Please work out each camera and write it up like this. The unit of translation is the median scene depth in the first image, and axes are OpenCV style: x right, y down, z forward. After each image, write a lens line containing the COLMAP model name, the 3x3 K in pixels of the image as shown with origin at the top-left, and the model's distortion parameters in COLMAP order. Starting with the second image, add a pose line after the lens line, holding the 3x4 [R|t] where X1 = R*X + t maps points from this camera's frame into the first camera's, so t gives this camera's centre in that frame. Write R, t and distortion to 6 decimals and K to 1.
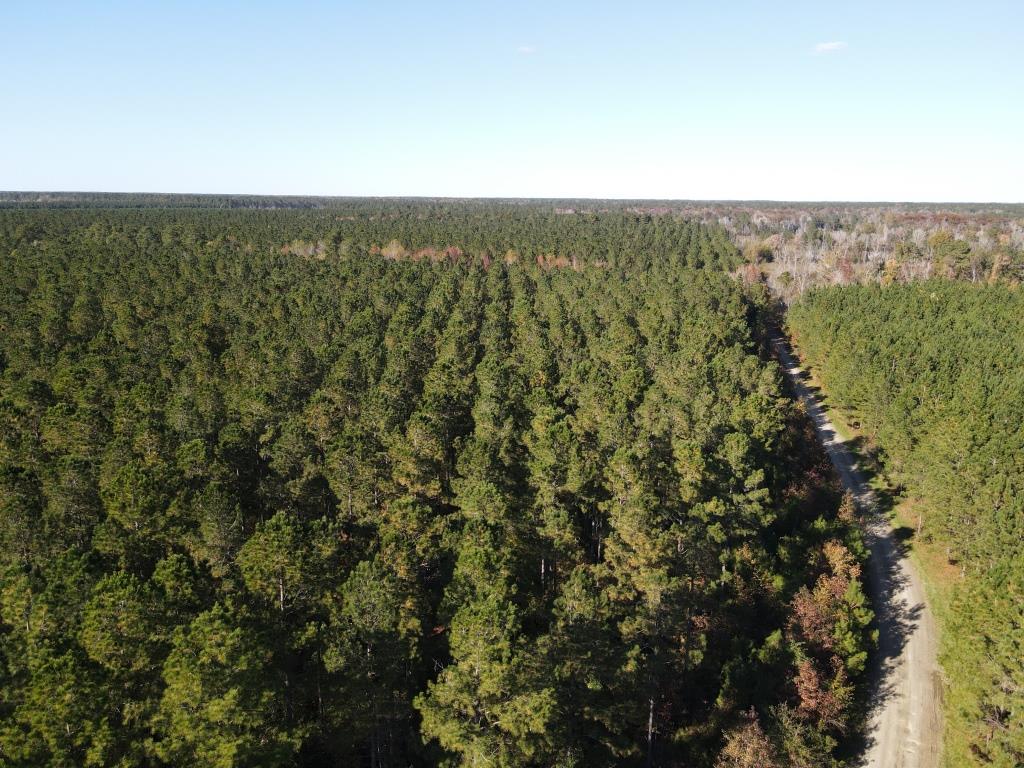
lens RADIAL K [[753.4, 0, 516.1], [0, 753.4, 384.1], [0, 0, 1]] dist [0.019524, 0.006157]
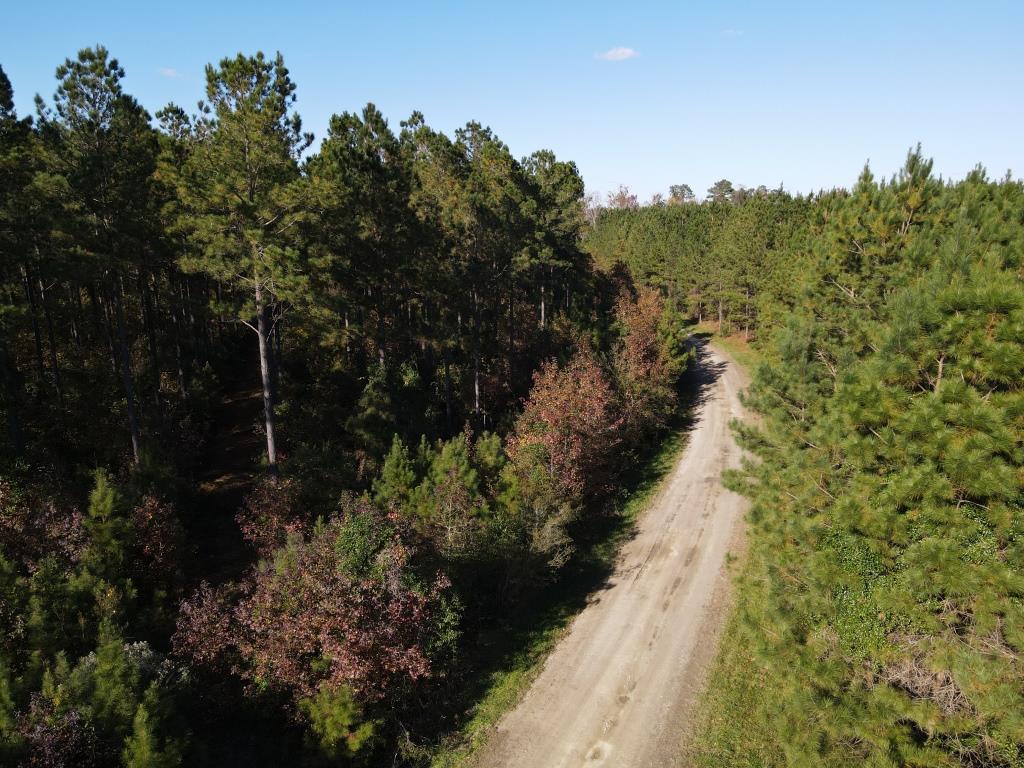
lens RADIAL K [[753.4, 0, 512.8], [0, 753.4, 385.4], [0, 0, 1]] dist [0.019524, 0.006157]
pose [[0.966938, -0.067457, 0.245930, 0.001153], [0.076091, 0.996768, -0.025766, 0.336683], [-0.243397, 0.043627, 0.968945, 0.092776]]
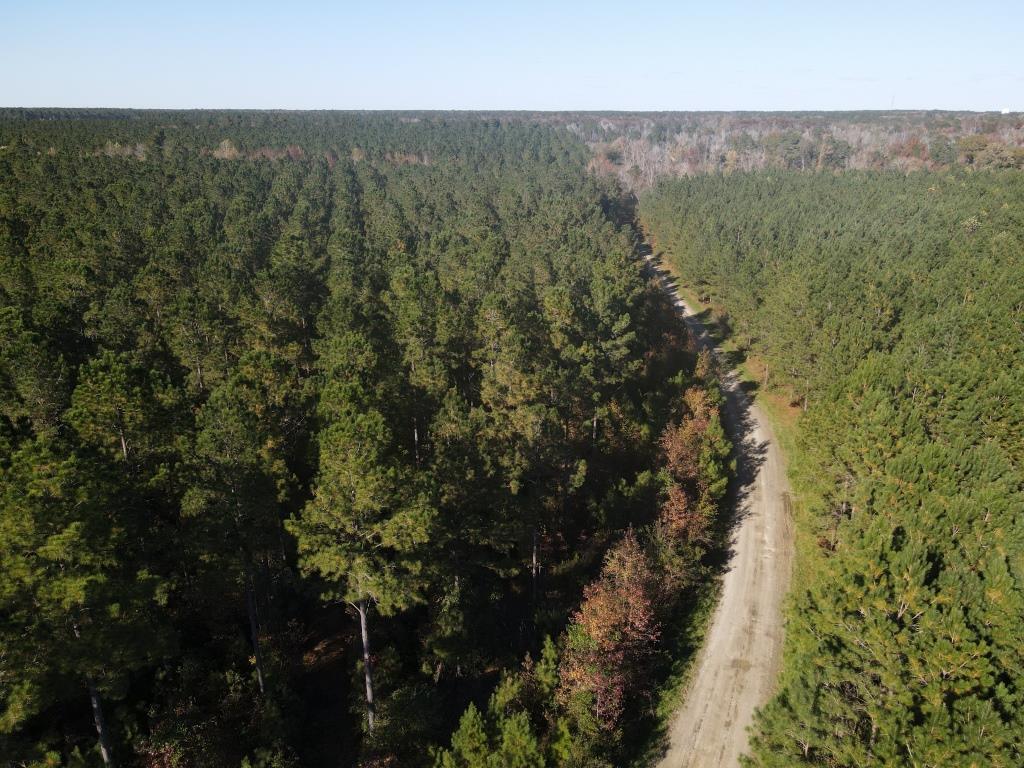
lens RADIAL K [[753.4, 0, 515.8], [0, 753.4, 388.1], [0, 0, 1]] dist [0.019524, 0.006157]
pose [[0.981195, -0.069128, 0.180218, -0.008967], [0.049483, 0.992553, 0.111314, 0.081025], [-0.186570, -0.100303, 0.977308, 0.028698]]
